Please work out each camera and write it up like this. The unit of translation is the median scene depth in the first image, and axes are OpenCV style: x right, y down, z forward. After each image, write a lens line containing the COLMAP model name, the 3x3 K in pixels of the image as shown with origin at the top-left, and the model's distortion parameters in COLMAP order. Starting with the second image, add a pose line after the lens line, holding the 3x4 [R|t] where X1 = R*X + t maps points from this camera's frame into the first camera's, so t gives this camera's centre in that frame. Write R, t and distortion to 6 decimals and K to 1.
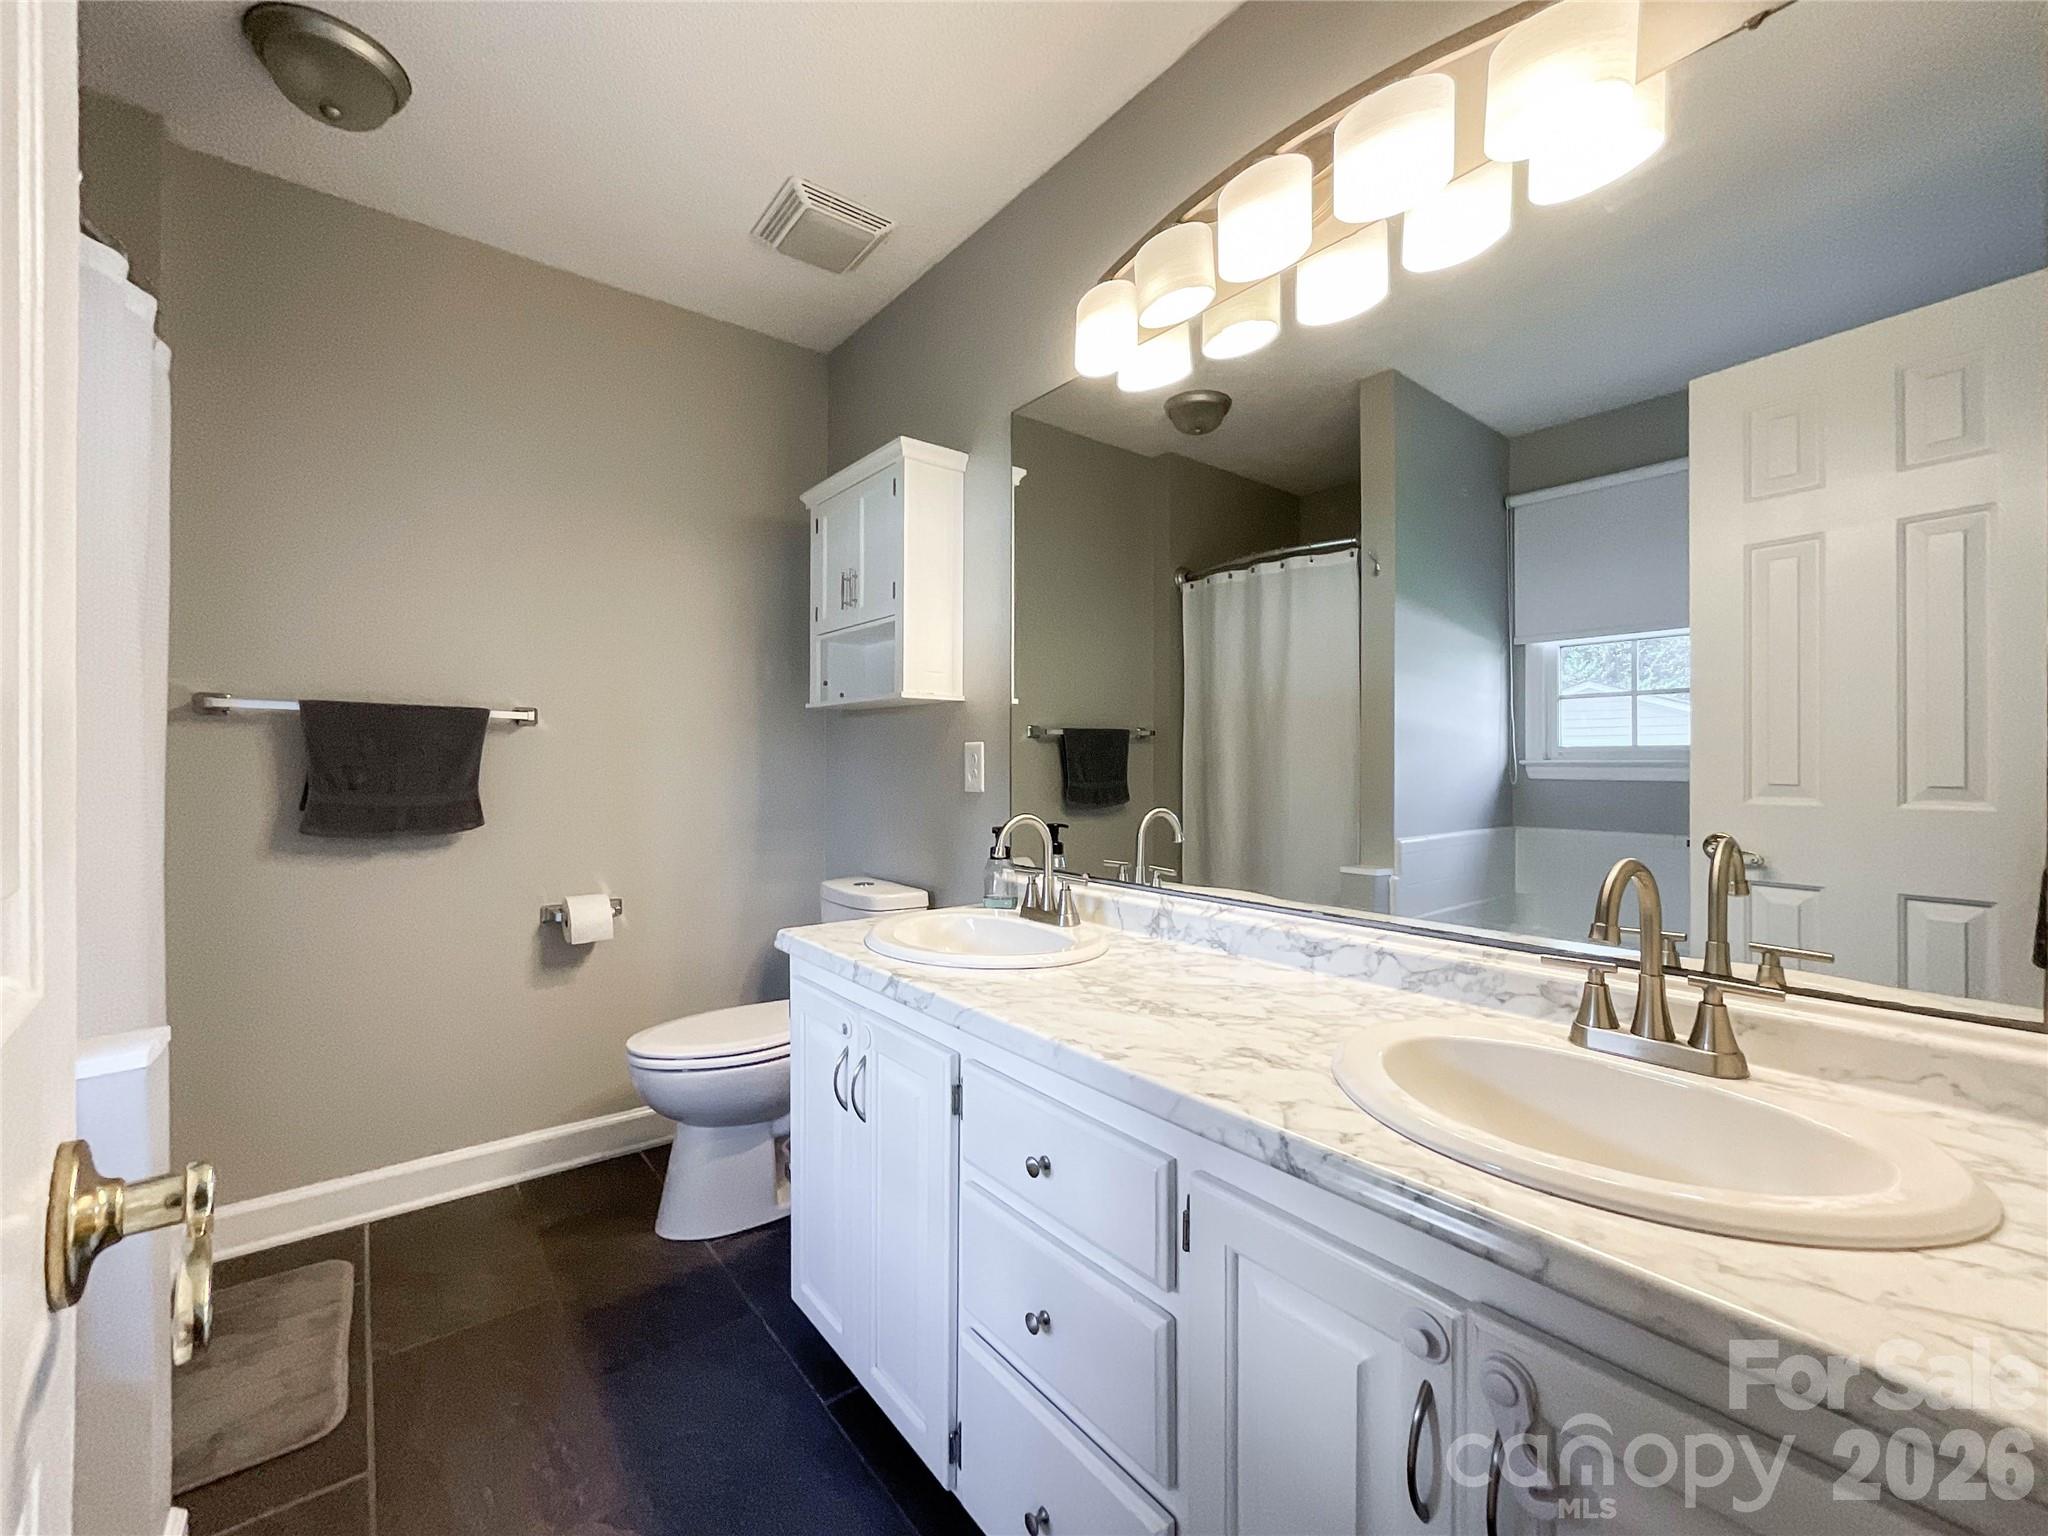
lens RADIAL K [[856.4, 0, 1032.3], [0, 856.4, 747.5], [0, 0, 1]] dist [-0.034460, 0.013556]
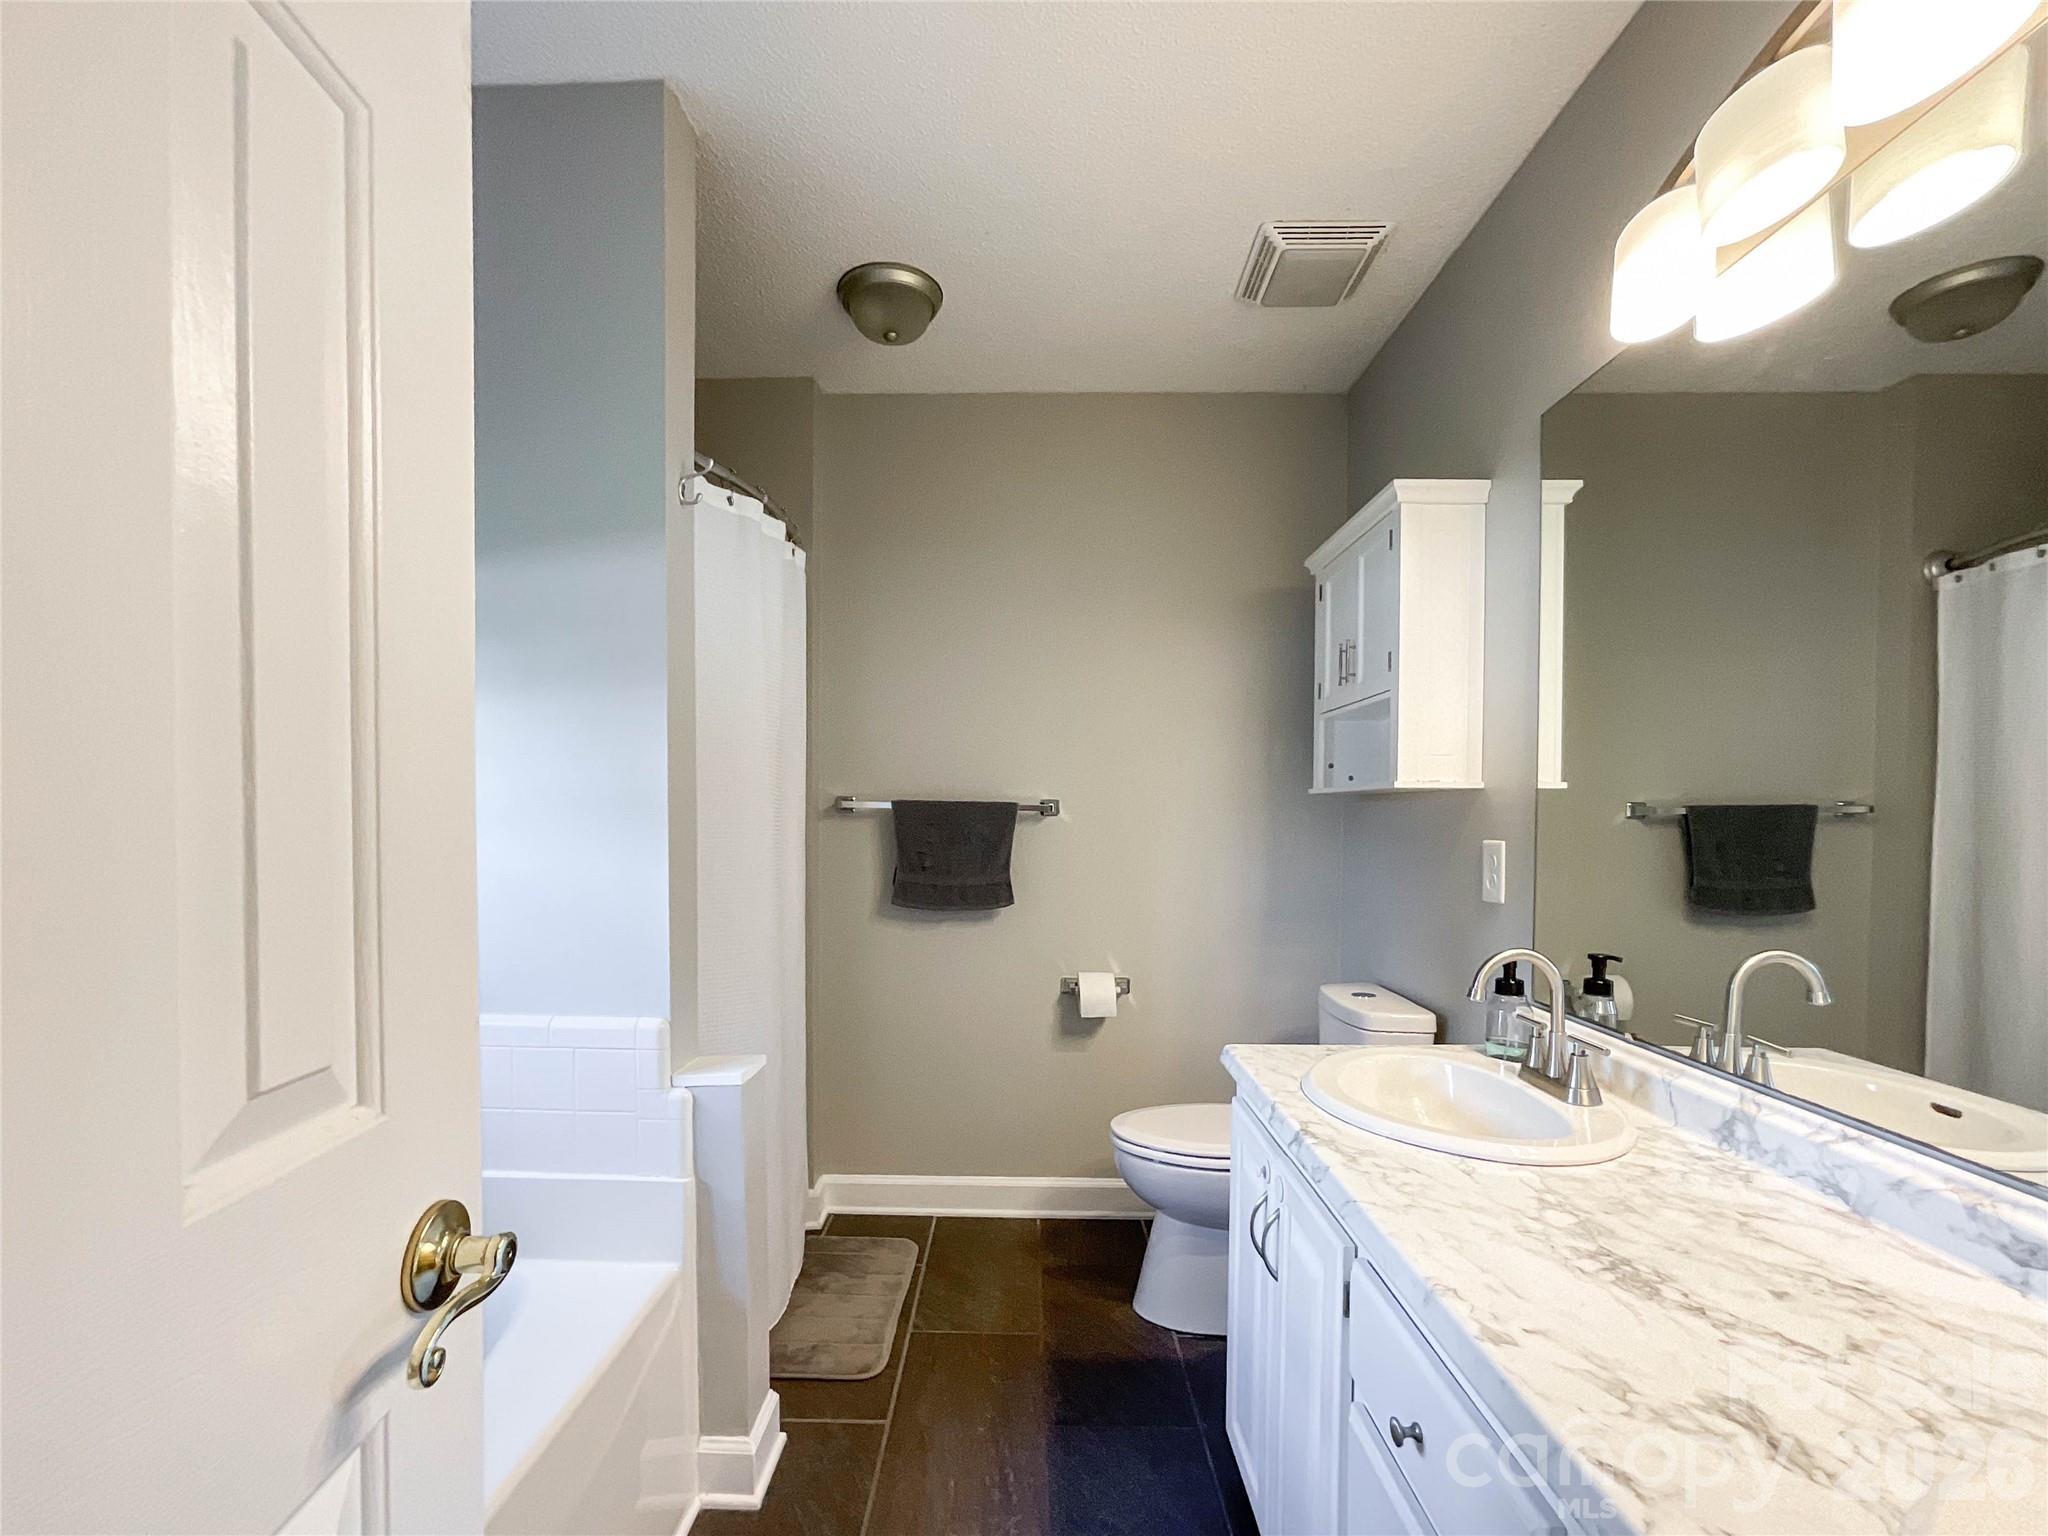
lens RADIAL K [[874.7, 0, 993.2], [0, 874.7, 828.4], [0, 0, 1]] dist [-0.020322, 0.005281]
pose [[0.759714, 0.010665, -0.650170, 0.118512], [0.005862, 0.999713, 0.023249, -0.044163], [0.650231, -0.021474, 0.759433, 0.083269]]
